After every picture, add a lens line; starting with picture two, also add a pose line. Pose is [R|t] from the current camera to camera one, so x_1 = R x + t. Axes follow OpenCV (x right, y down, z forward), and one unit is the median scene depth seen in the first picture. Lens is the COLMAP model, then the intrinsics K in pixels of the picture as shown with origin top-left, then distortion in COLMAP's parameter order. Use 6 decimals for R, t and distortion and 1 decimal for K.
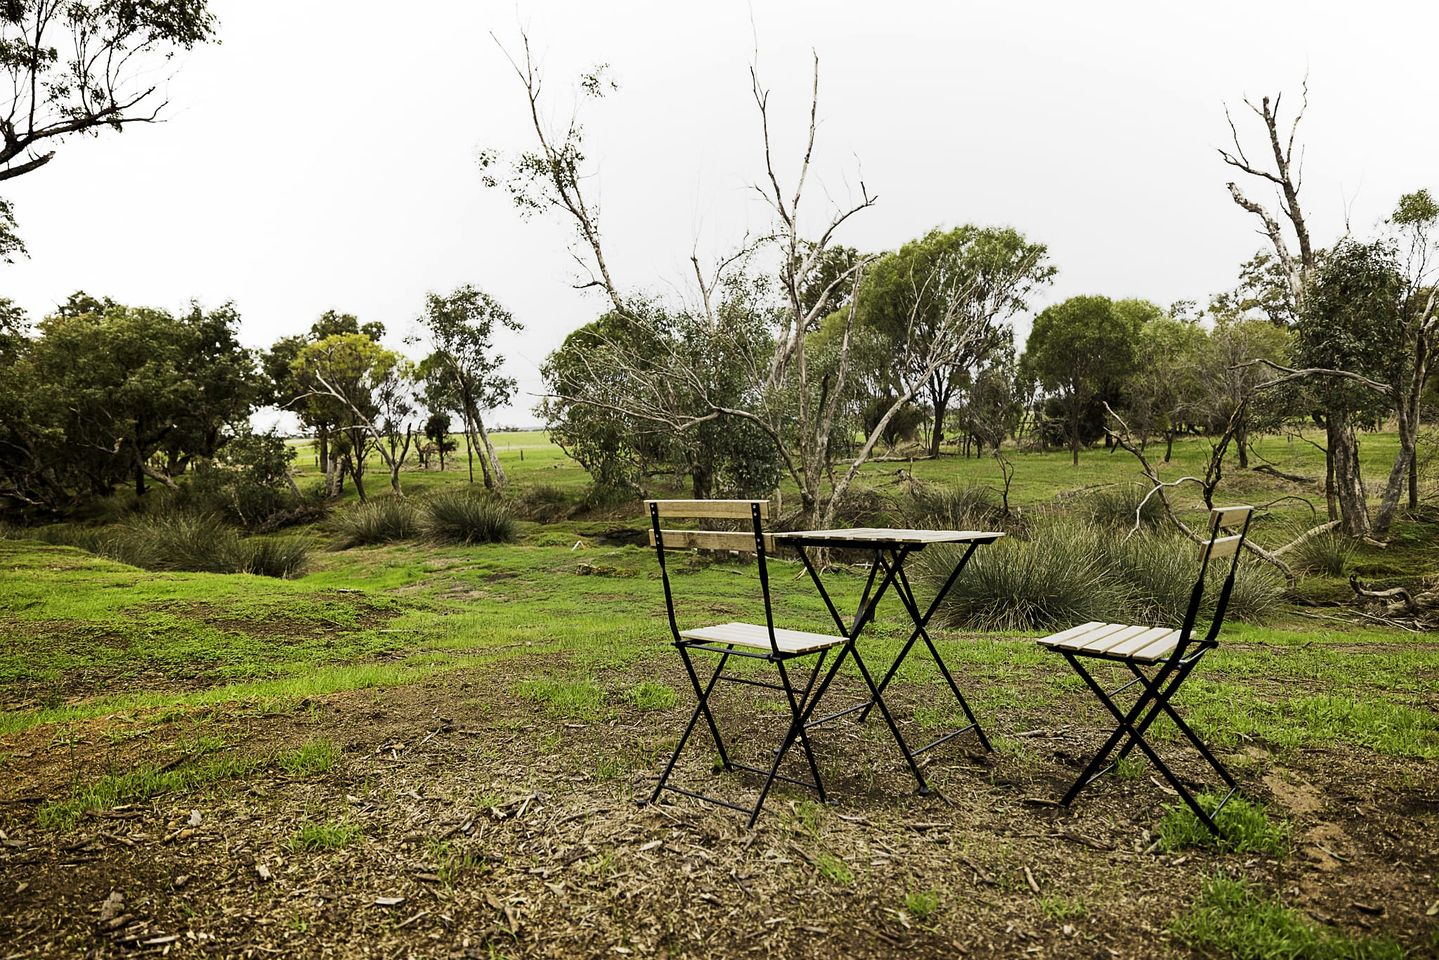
lens RADIAL K [[771.4, 0, 719.8], [0, 771.4, 478.3], [0, 0, 1]] dist [0.004130, 0.000914]
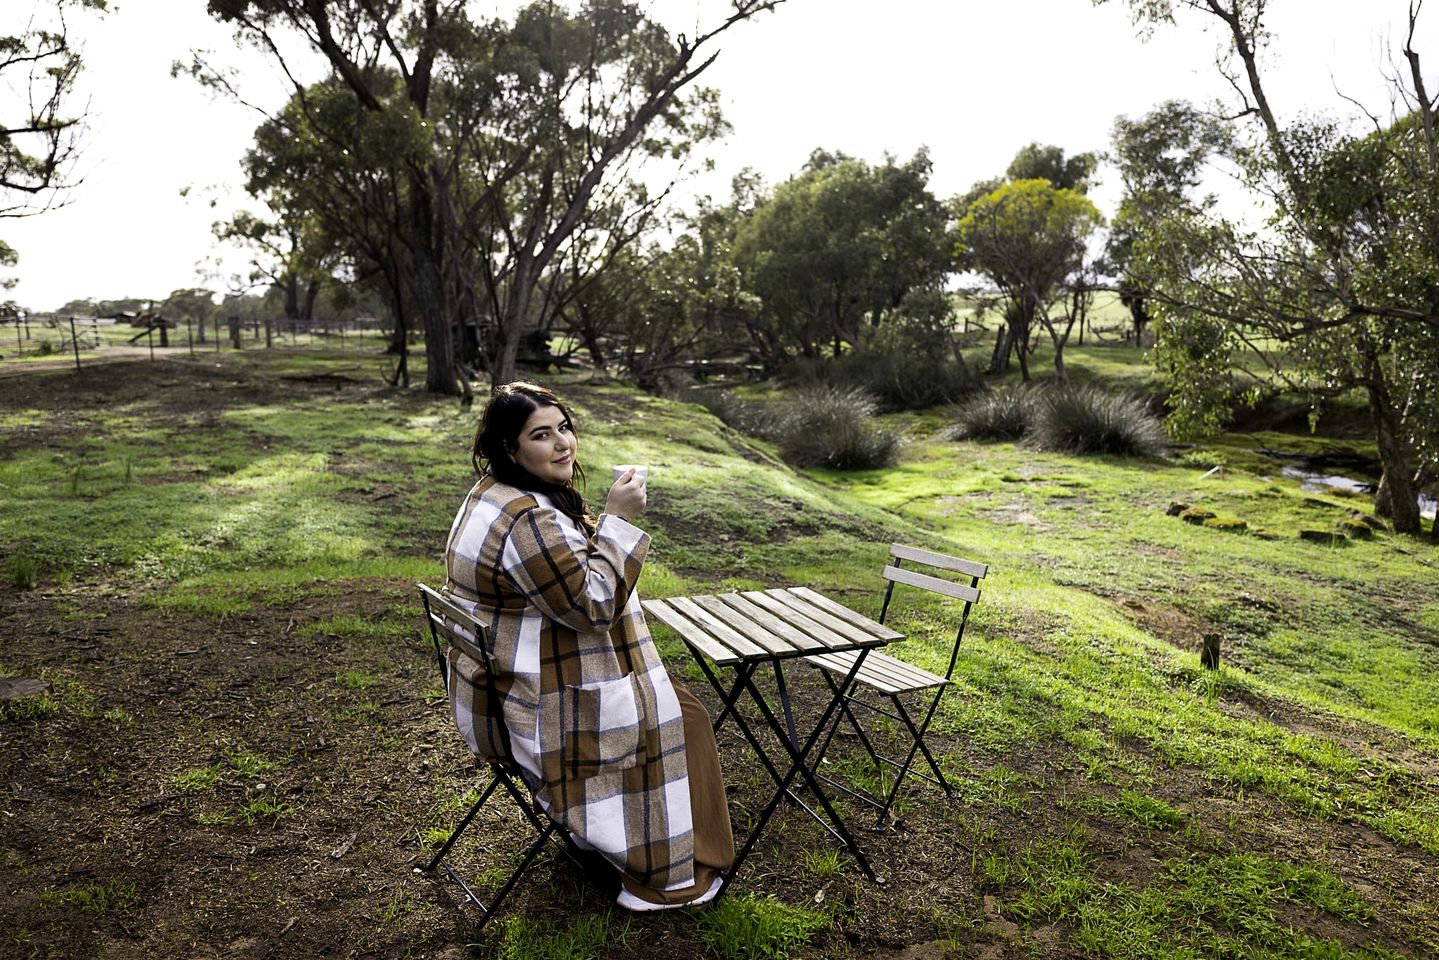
lens RADIAL K [[970.8, 0, 717.0], [0, 970.8, 477.9], [0, 0, 1]] dist [-0.003913, -0.000443]
pose [[0.694367, 0.139814, -0.705908, 0.079047], [-0.041511, 0.987093, 0.154673, -0.018013], [0.718422, -0.078097, 0.691209, 0.007079]]
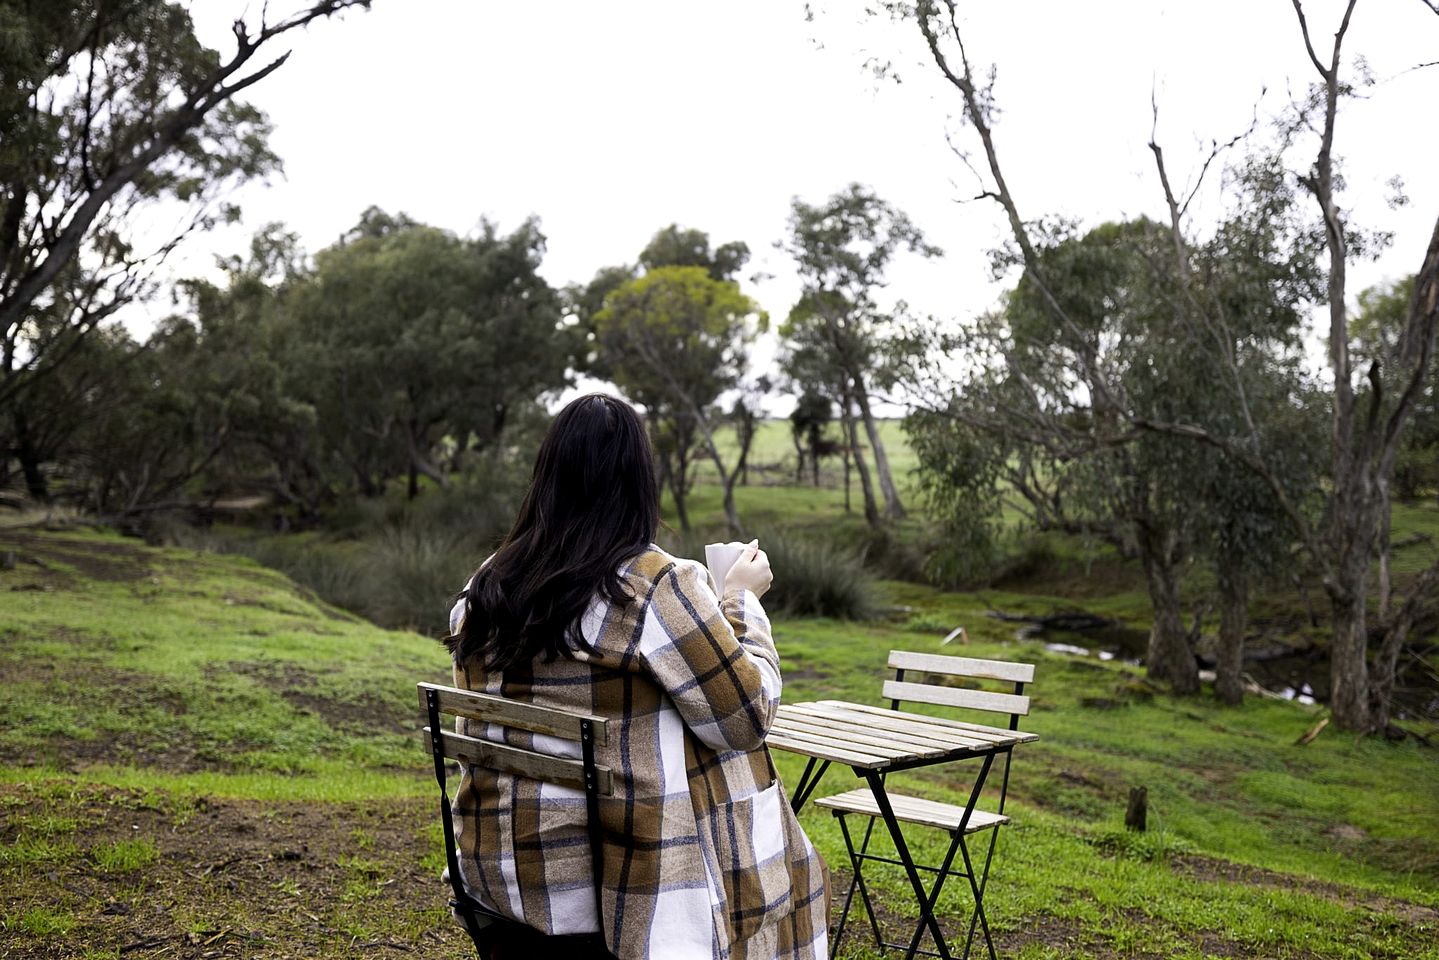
lens RADIAL K [[1386.6, 0, 718.8], [0, 1386.6, 481.9], [0, 0, 1]] dist [-0.001637, 0.000000]
pose [[0.901018, 0.053479, -0.430473, 0.055659], [-0.060789, 0.998145, -0.003233, -0.008770], [0.429501, 0.029081, 0.902598, -0.015102]]
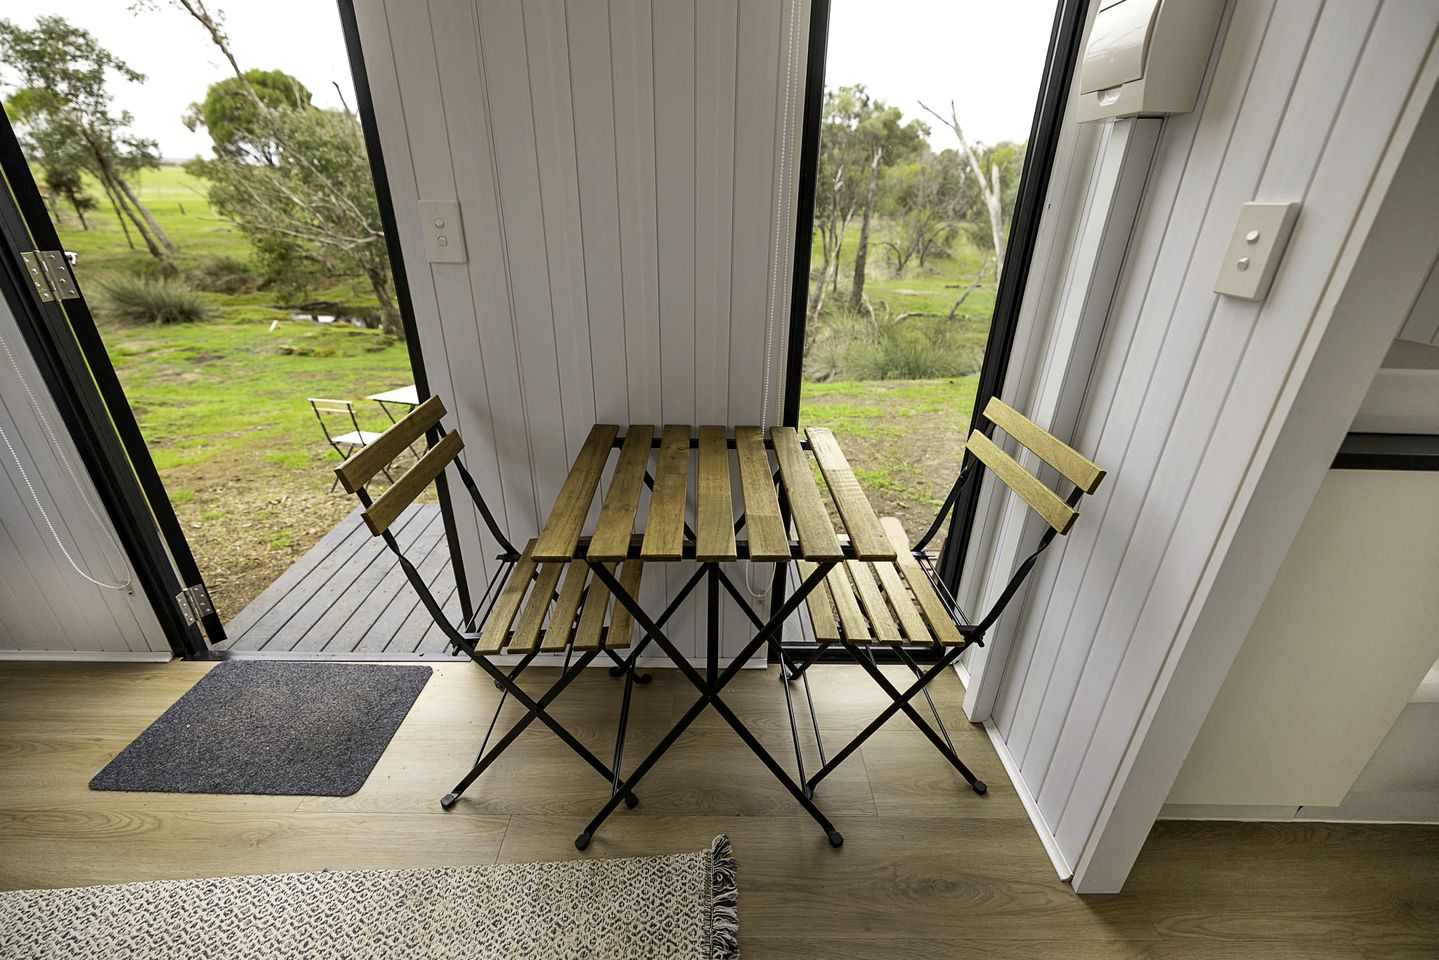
lens RADIAL K [[590.6, 0, 714.3], [0, 590.6, 477.5], [0, 0, 1]] dist [0.002505, 0.000375]
pose [[0.905021, -0.127785, 0.405719, 0.020943], [-0.035078, 0.928141, 0.370573, -0.034855], [-0.423918, -0.349608, 0.835505, -0.098149]]
